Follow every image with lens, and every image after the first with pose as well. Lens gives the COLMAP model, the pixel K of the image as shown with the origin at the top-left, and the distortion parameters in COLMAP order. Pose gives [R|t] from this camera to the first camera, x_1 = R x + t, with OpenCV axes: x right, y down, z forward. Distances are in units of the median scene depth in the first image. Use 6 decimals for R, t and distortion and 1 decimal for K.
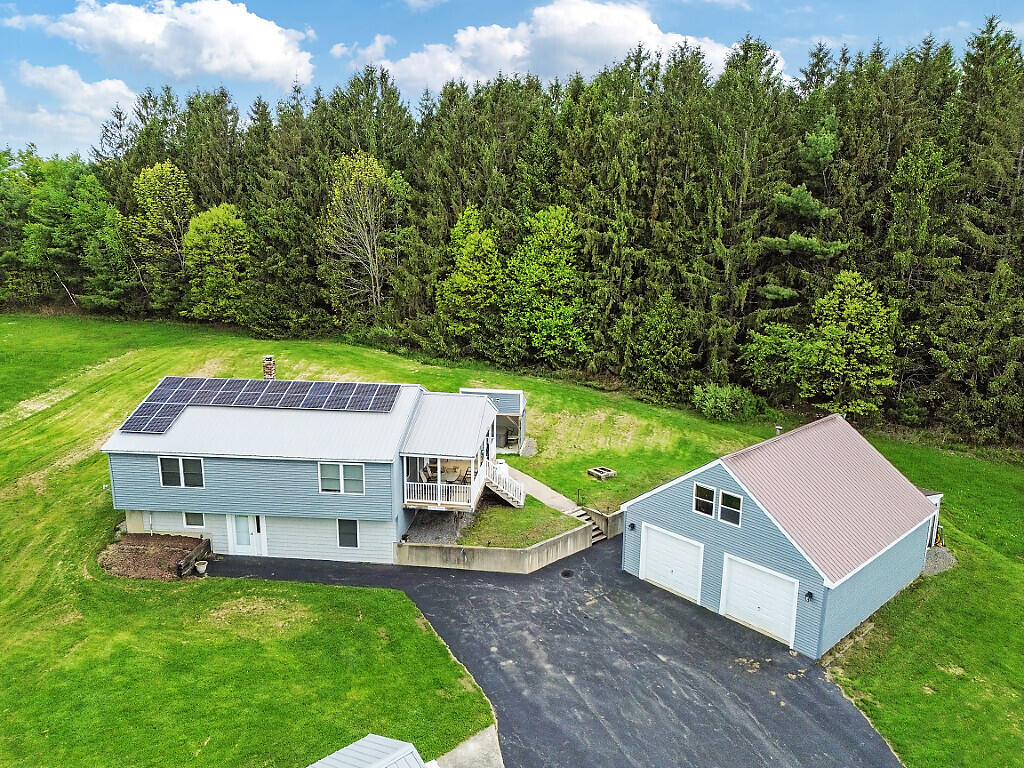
lens RADIAL K [[718.0, 0, 512.0], [0, 718.0, 384.0], [0, 0, 1]] dist [0.080078, -0.078310]
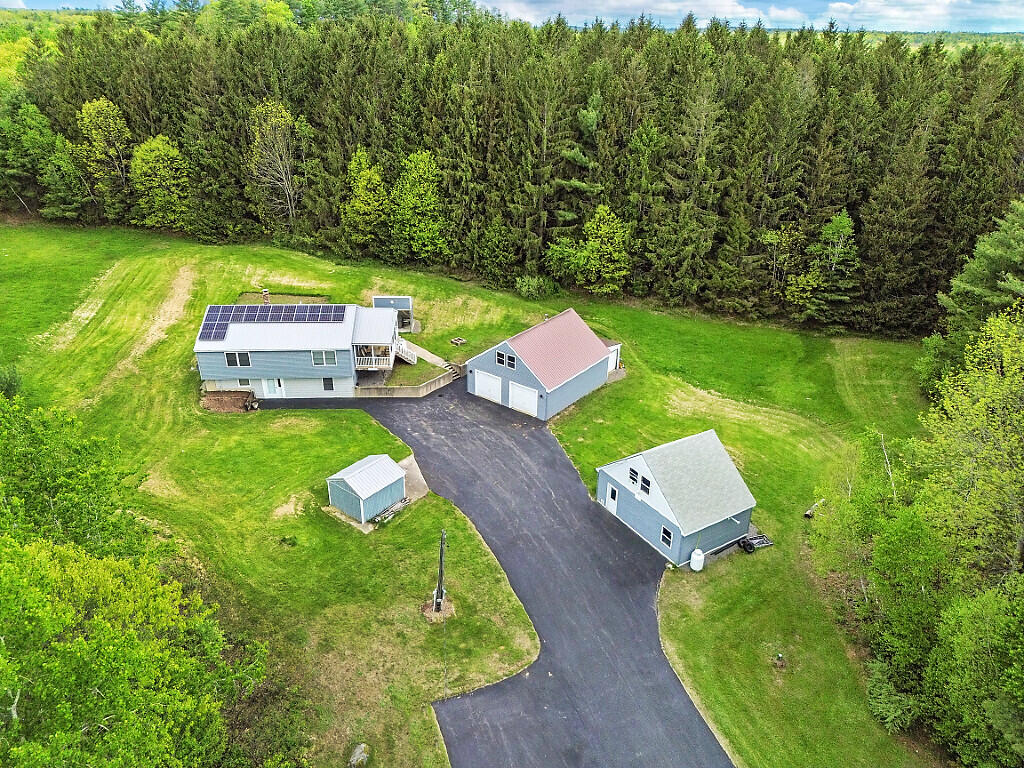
lens RADIAL K [[718.0, 0, 512.0], [0, 718.0, 384.0], [0, 0, 1]] dist [0.080078, -0.078310]
pose [[0.985231, -0.071623, 0.155532, -0.024606], [0.033055, 0.970786, 0.237661, -0.158833], [-0.168010, -0.229010, 0.958815, -0.629181]]
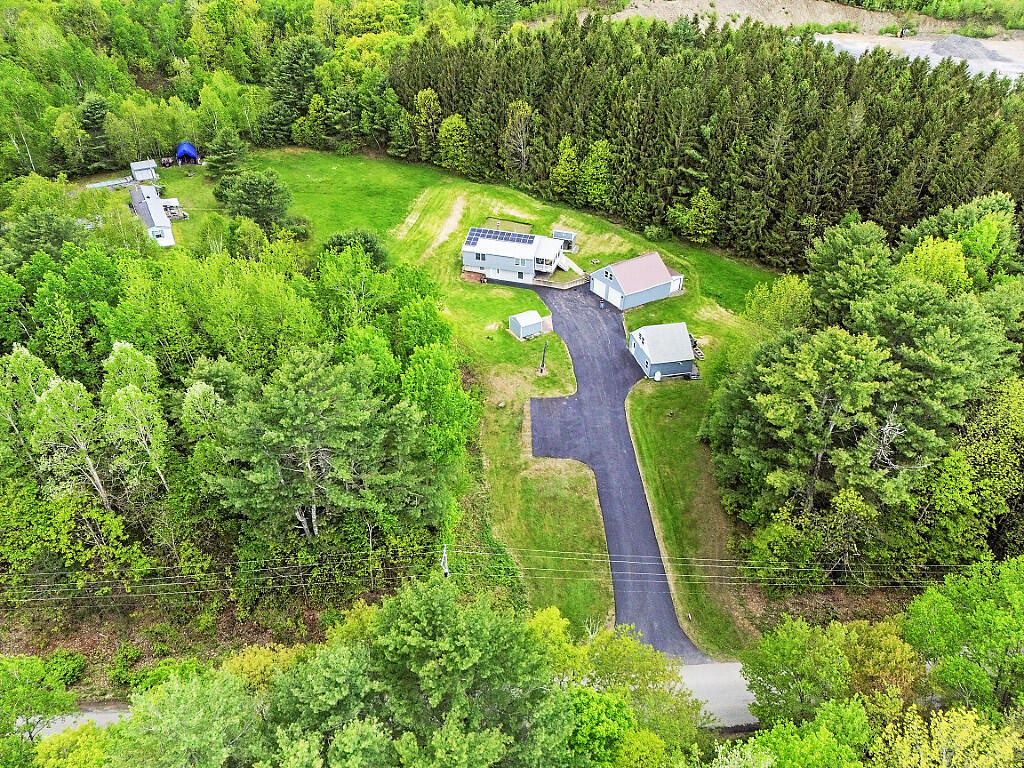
lens RADIAL K [[718.0, 0, 512.0], [0, 718.0, 384.0], [0, 0, 1]] dist [0.080078, -0.078310]
pose [[0.985343, 0.096643, -0.140569, 0.213363], [-0.038889, 0.929599, 0.366514, -0.432744], [0.166094, -0.355676, 0.919732, -1.802138]]
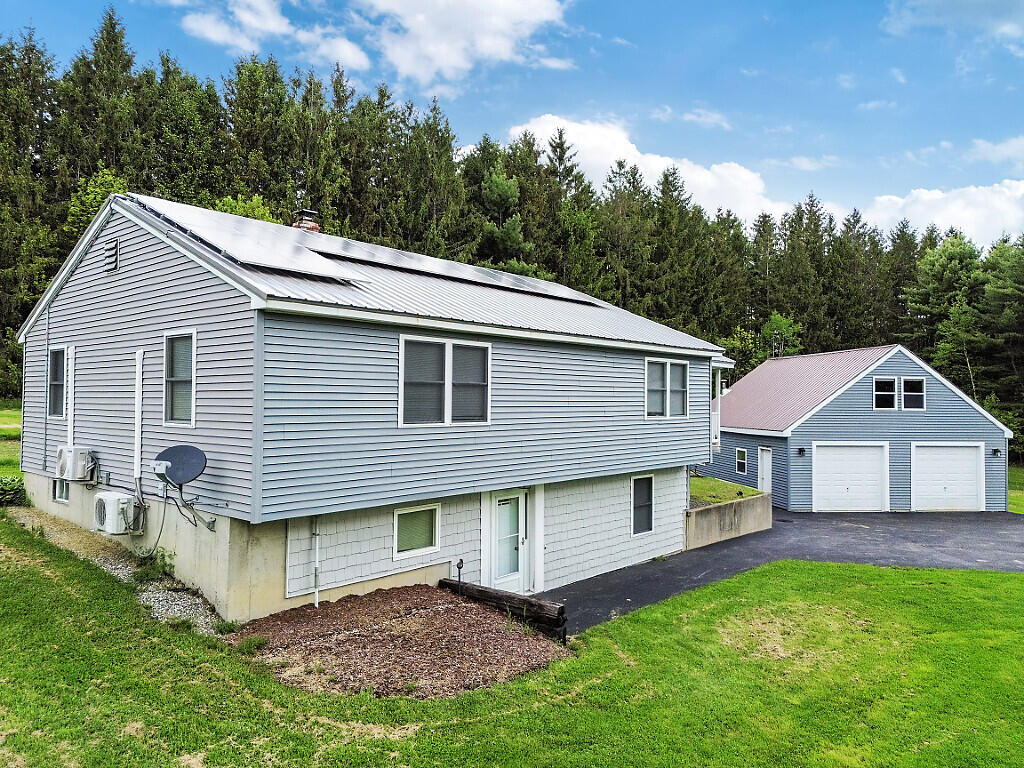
lens RADIAL K [[719.6, 0, 513.7], [0, 719.6, 378.3], [0, 0, 1]] dist [0.063299, -0.037269]
pose [[0.576816, 0.021248, 0.816598, -0.466735], [0.173075, 0.973787, -0.147592, 0.113773], [-0.798329, 0.226467, 0.558018, 0.484473]]
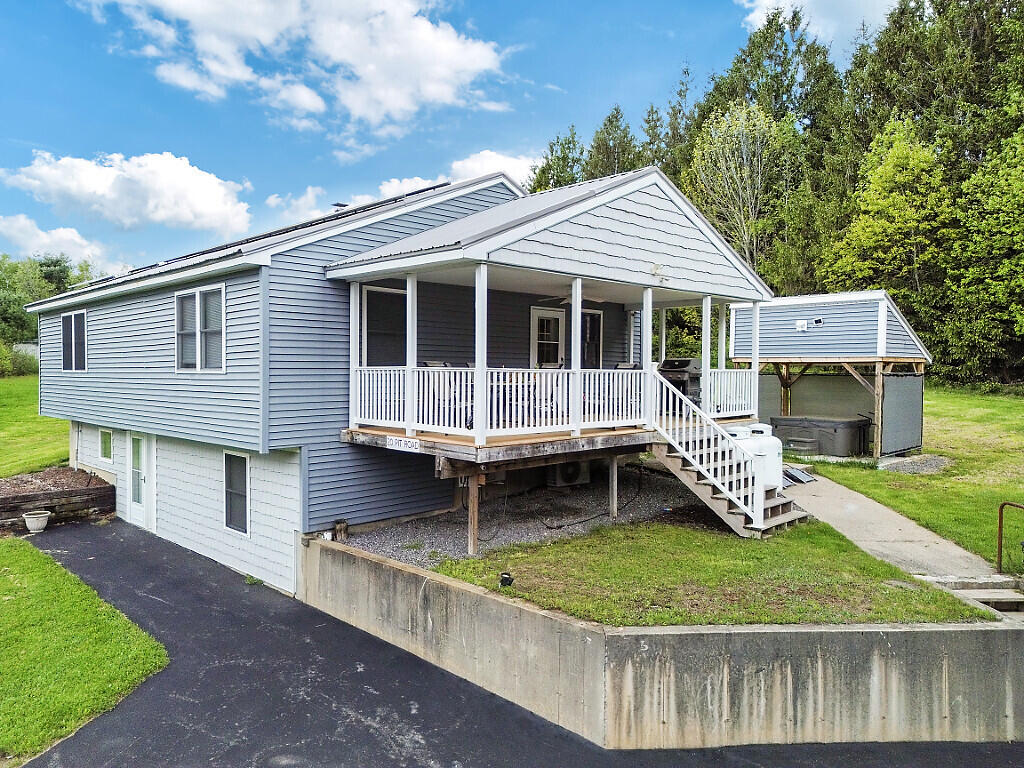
lens RADIAL K [[718.0, 0, 512.0], [0, 718.0, 384.0], [0, 0, 1]] dist [0.080078, -0.078310]
pose [[0.780621, 0.005325, -0.624982, 0.086304], [-0.131845, 0.978864, -0.156338, 0.122356], [0.610940, 0.204442, 0.764824, 0.500657]]
